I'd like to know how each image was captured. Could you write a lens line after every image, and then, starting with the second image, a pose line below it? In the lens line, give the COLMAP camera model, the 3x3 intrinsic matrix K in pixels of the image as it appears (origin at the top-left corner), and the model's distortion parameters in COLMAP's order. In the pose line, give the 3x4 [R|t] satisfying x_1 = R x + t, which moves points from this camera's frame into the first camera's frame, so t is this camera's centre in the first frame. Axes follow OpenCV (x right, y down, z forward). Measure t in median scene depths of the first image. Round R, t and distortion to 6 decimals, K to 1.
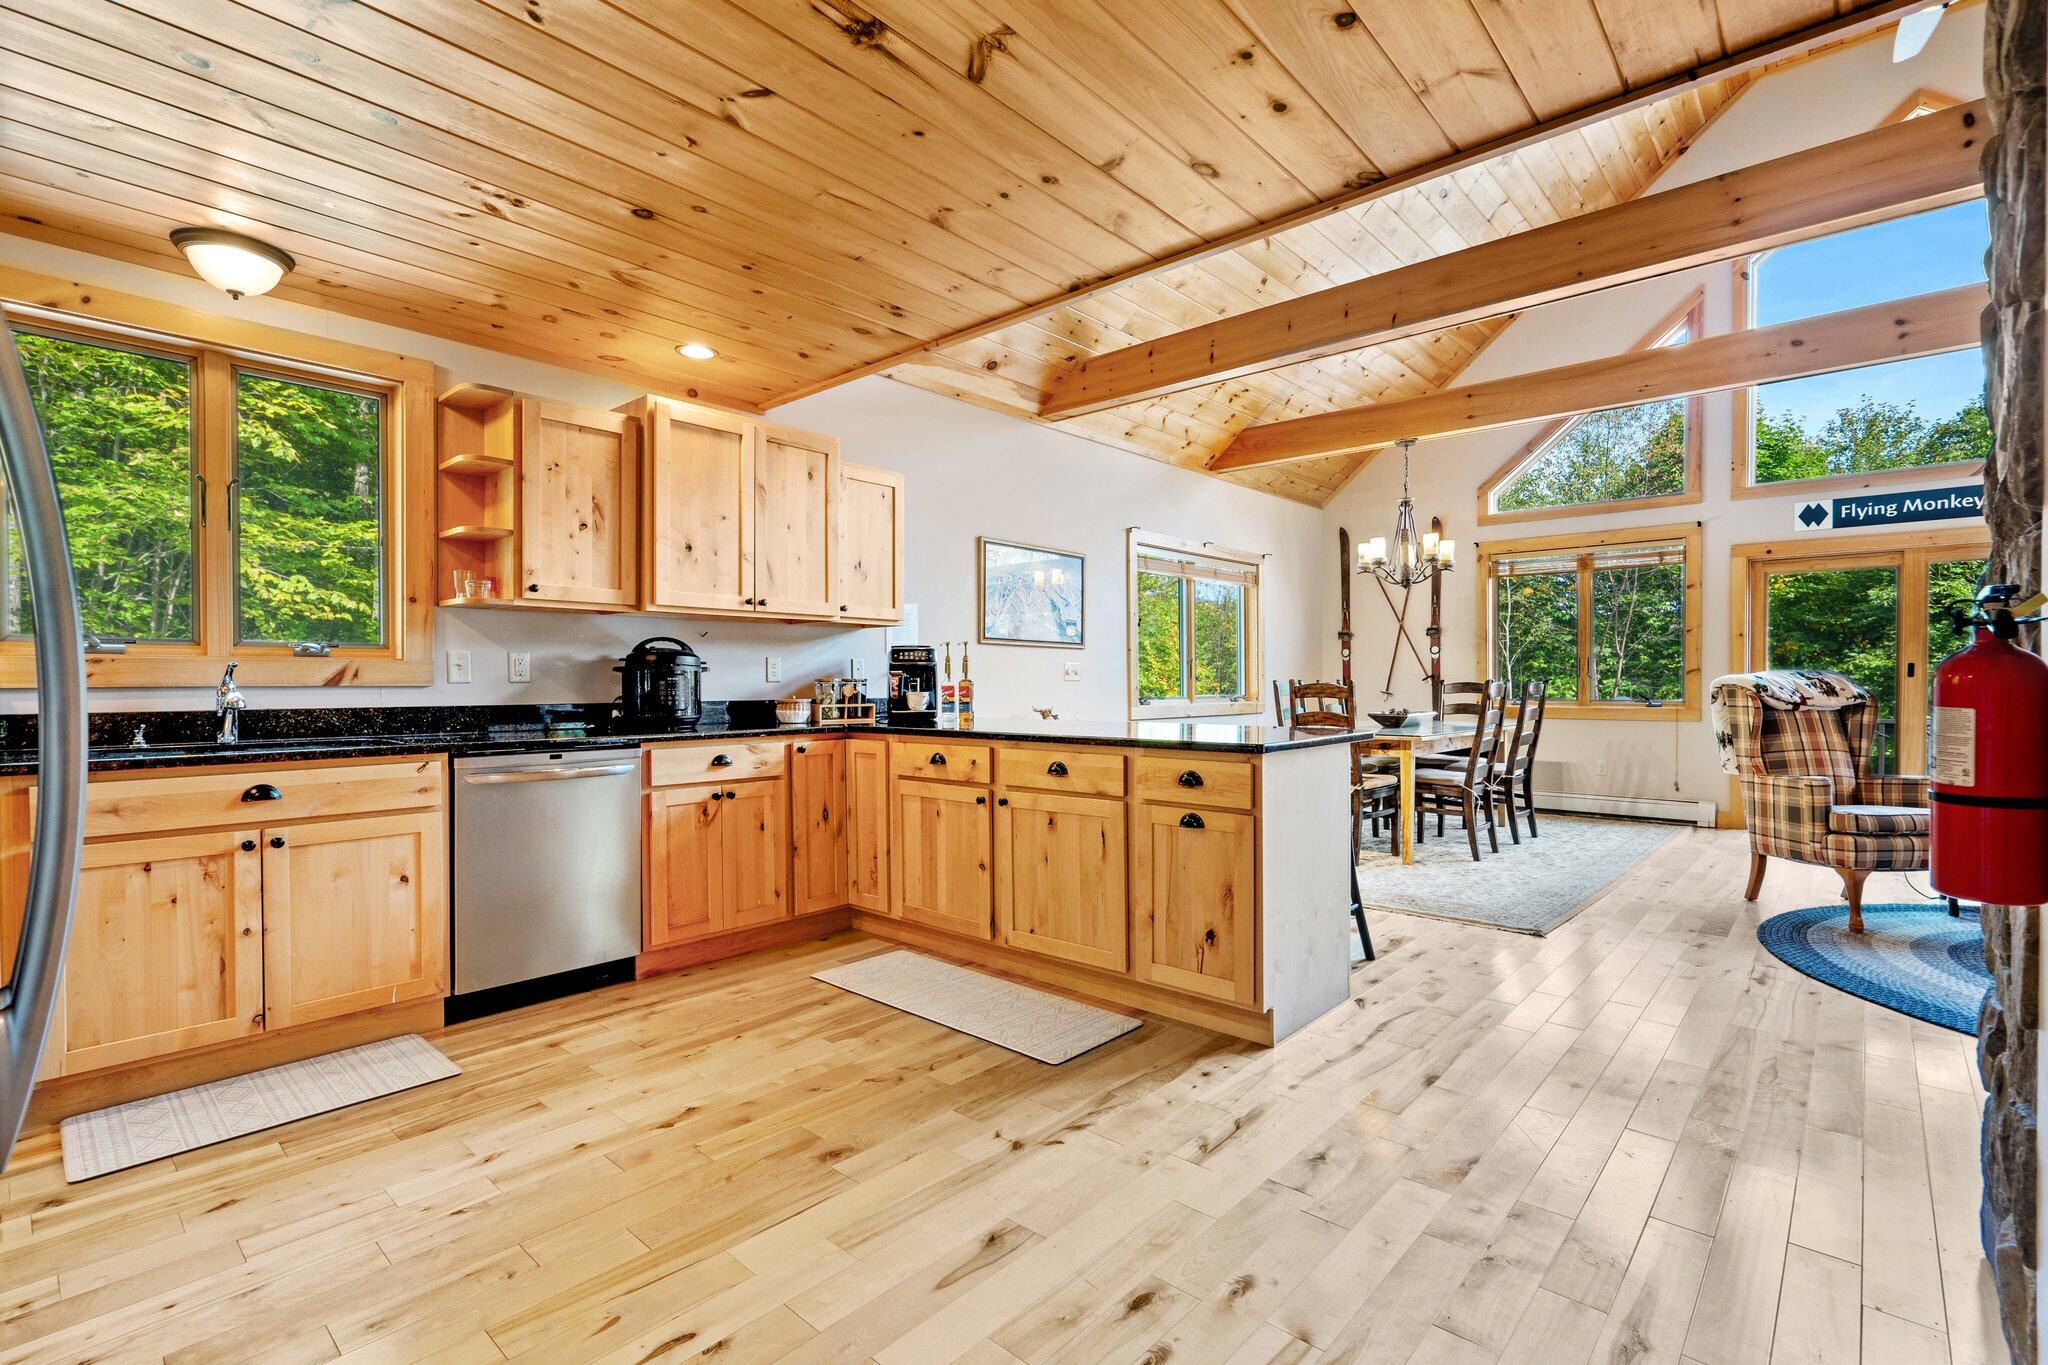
lens RADIAL K [[942.0, 0, 1032.1], [0, 942.0, 687.1], [0, 0, 1]] dist [0.001800, 0.001090]
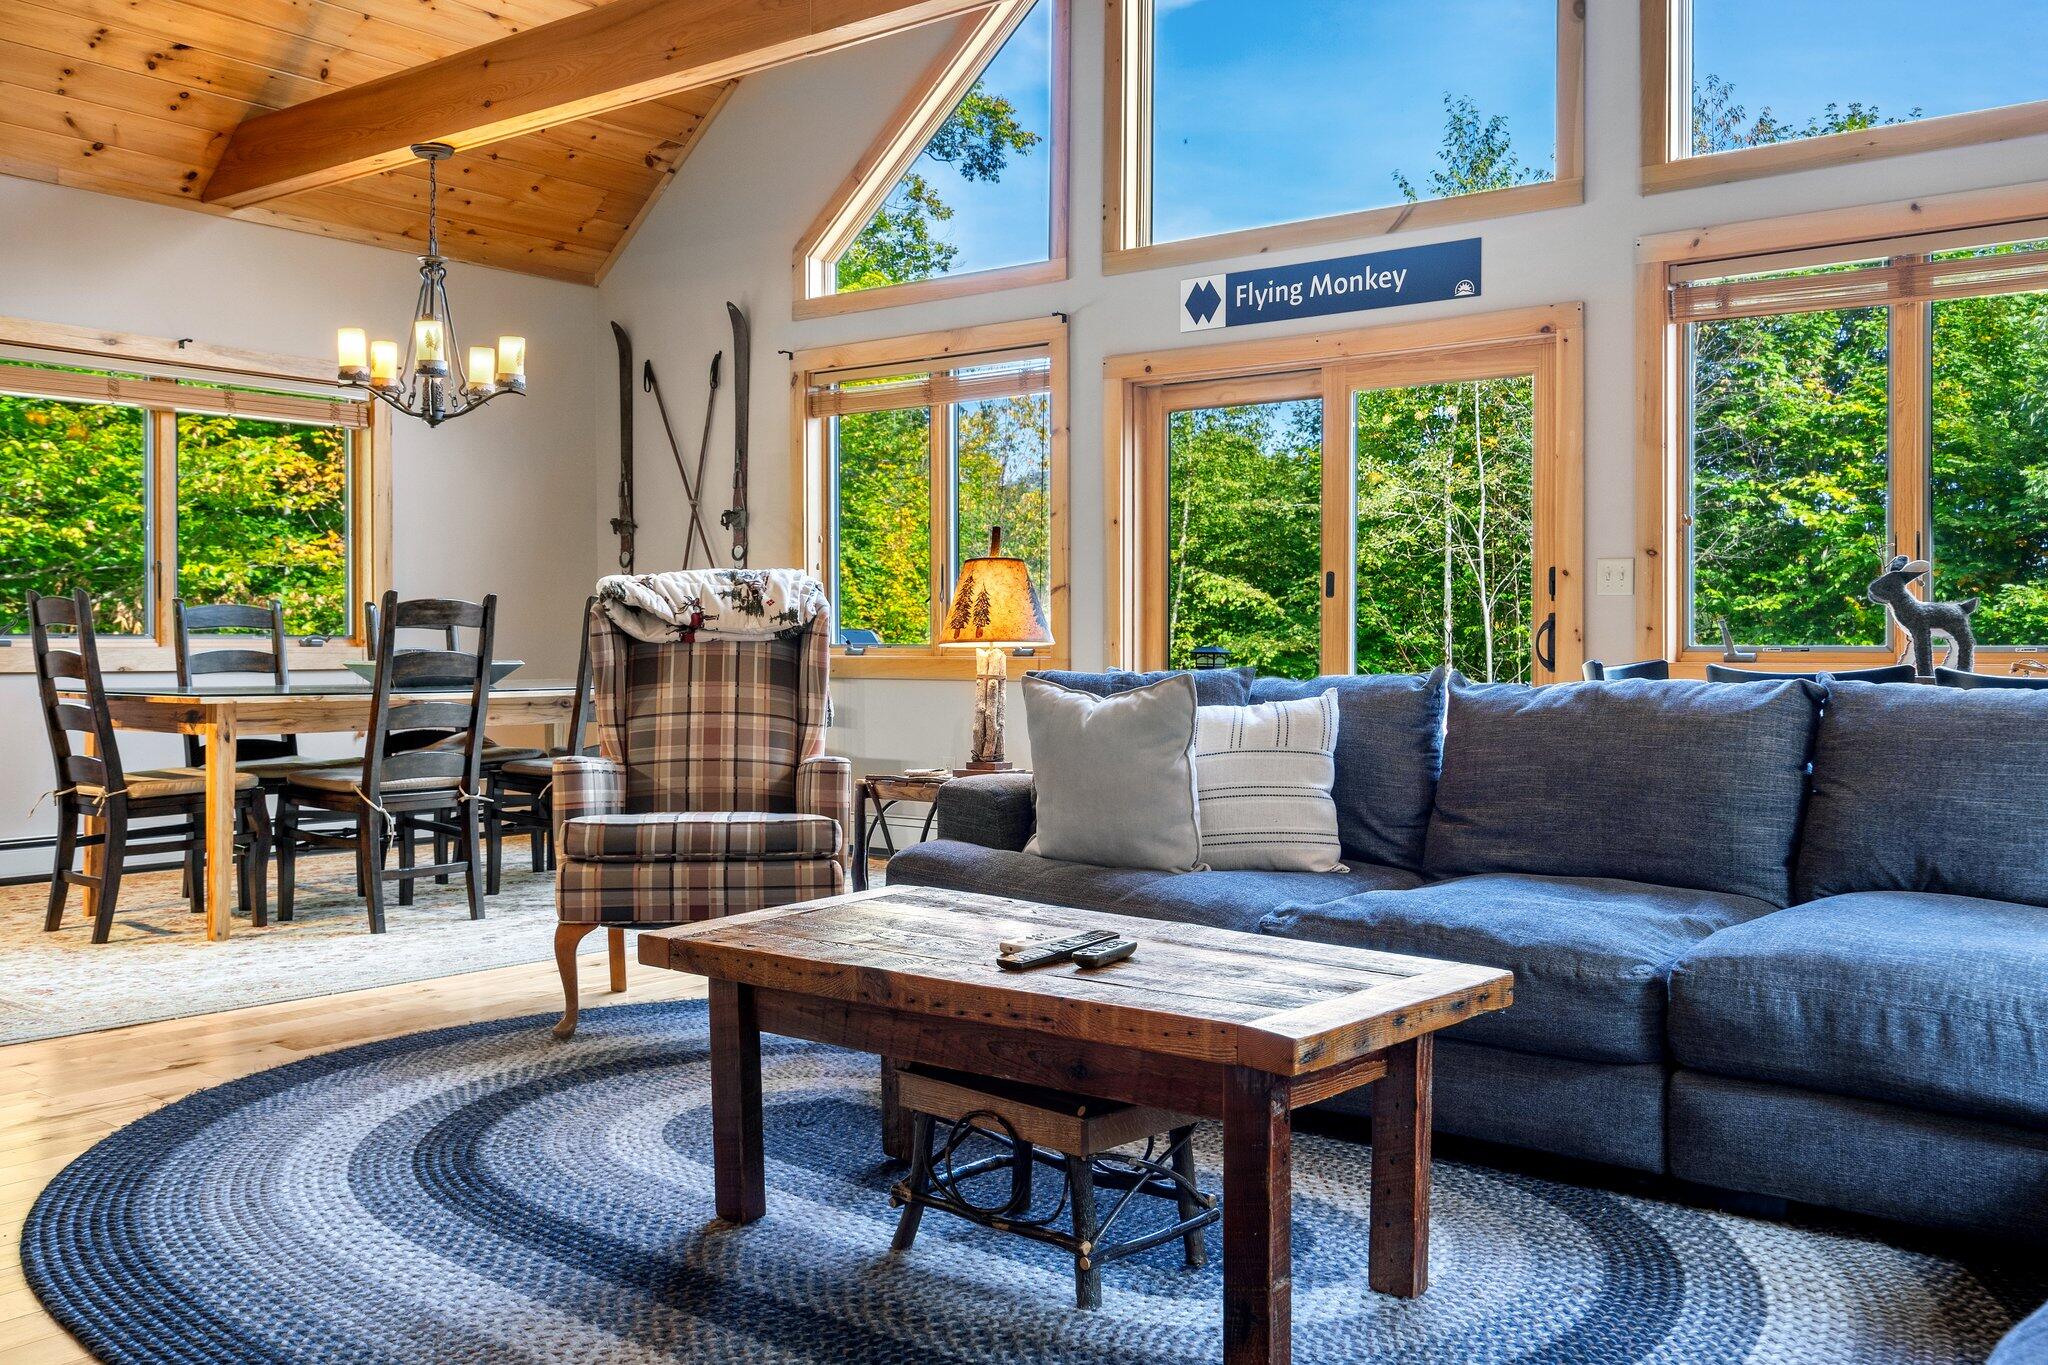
lens RADIAL K [[1803.3, 0, 1028.0], [0, 1803.3, 645.6], [0, 0, 1]] dist [0.000469, 0.004439]
pose [[0.997189, 0.003051, 0.074871, 0.670458], [-0.002713, 0.999986, -0.004623, 0.023006], [-0.074884, 0.004407, 0.997182, -0.037407]]
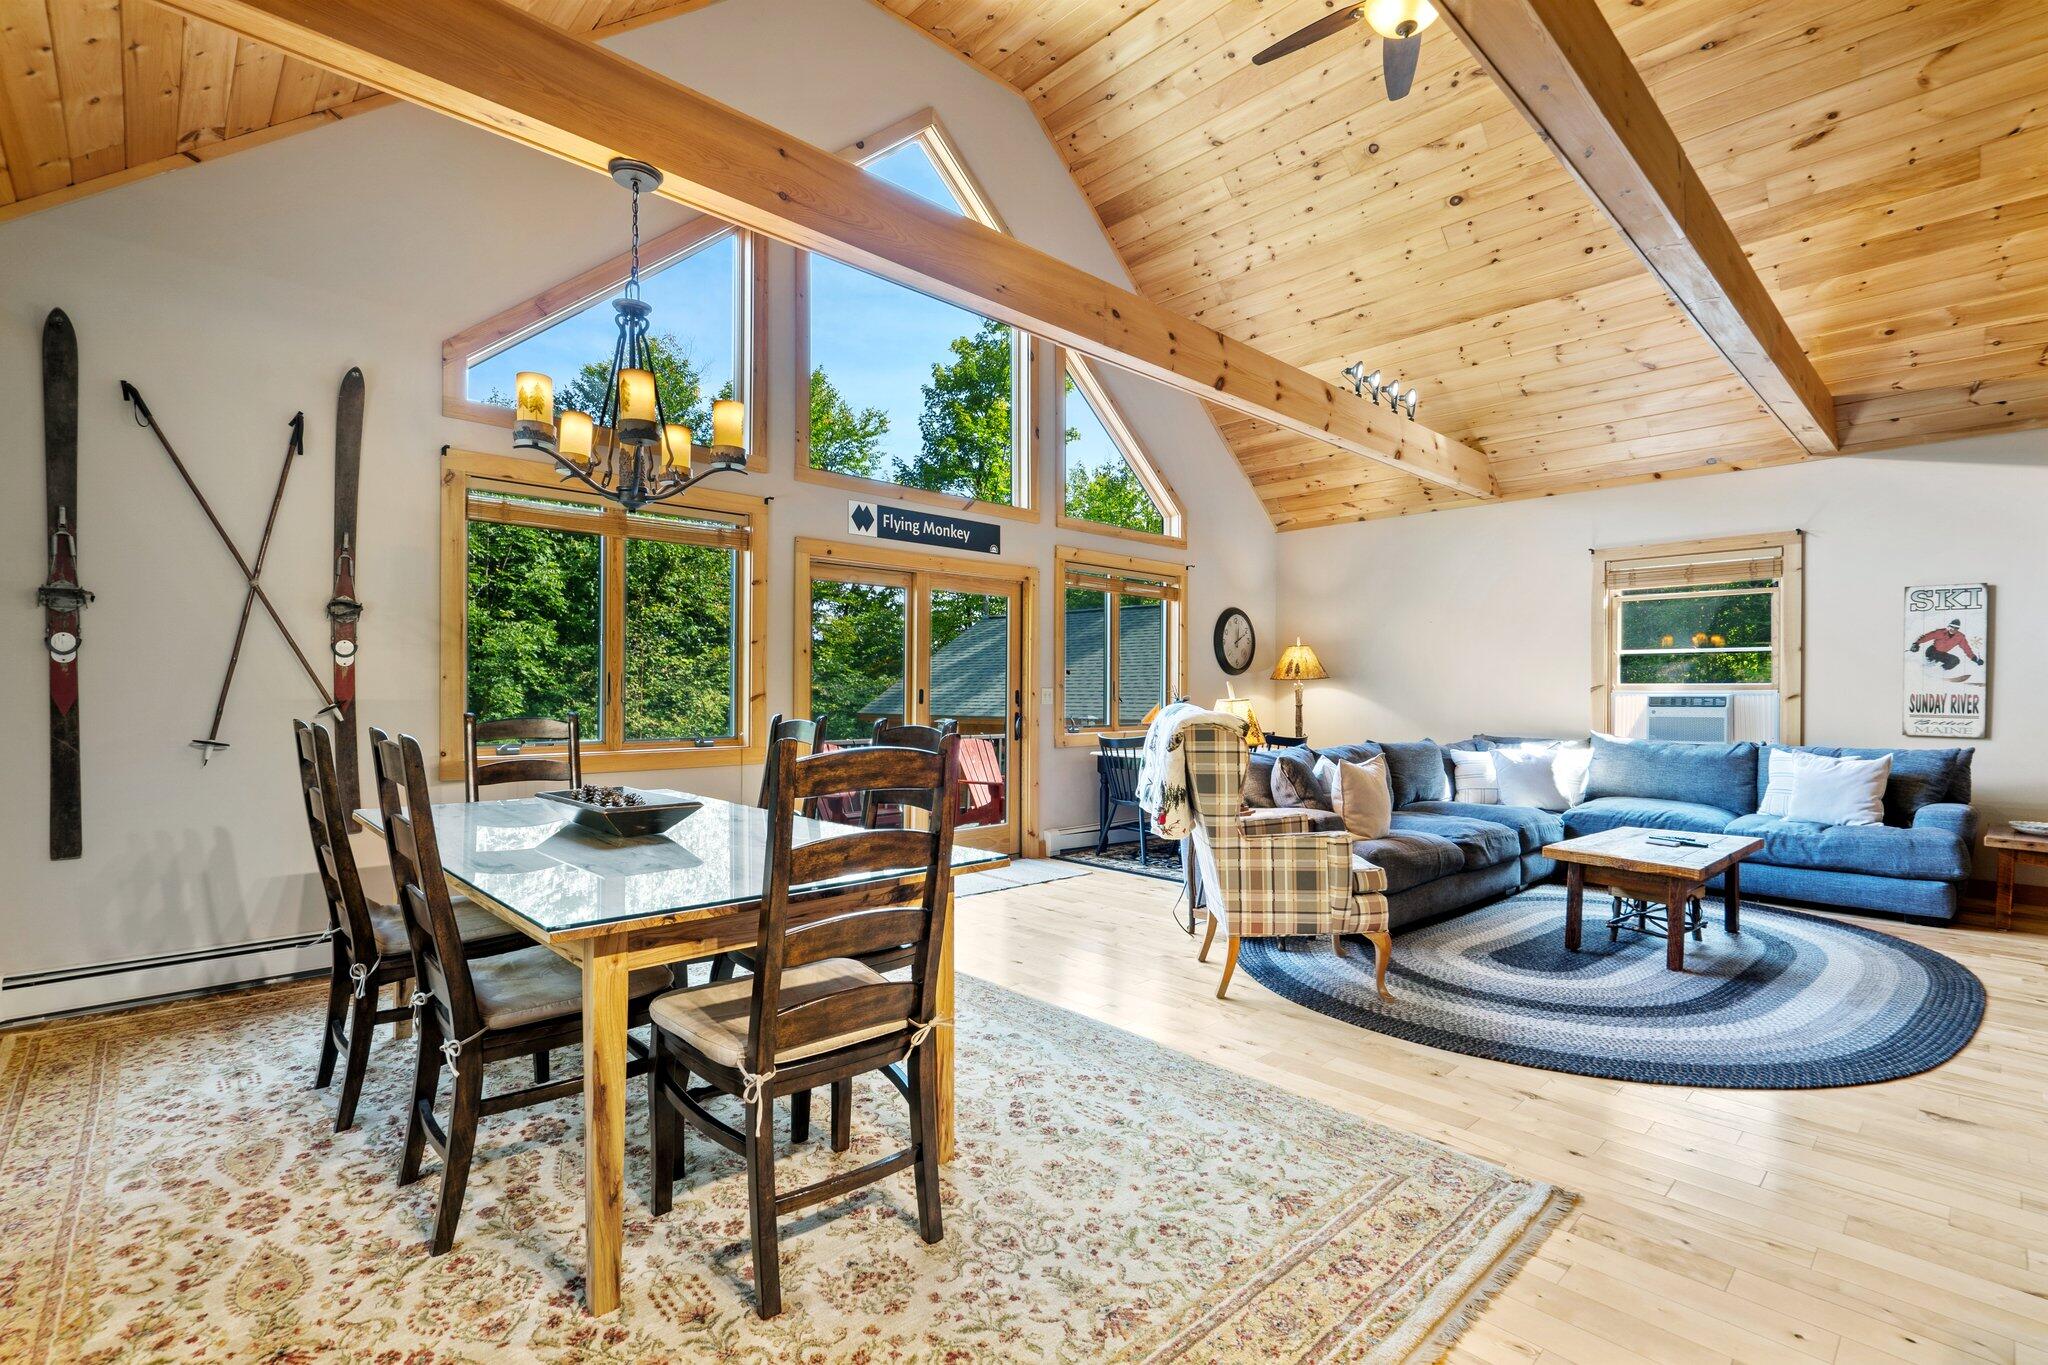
lens RADIAL K [[942.0, 0, 1032.1], [0, 942.0, 687.1], [0, 0, 1]] dist [0.001800, 0.001090]
pose [[0.074199, 0.008161, 0.997210, -0.025240], [0.002314, 0.999962, -0.008356, -0.019686], [-0.997241, 0.002927, 0.074177, 0.807173]]
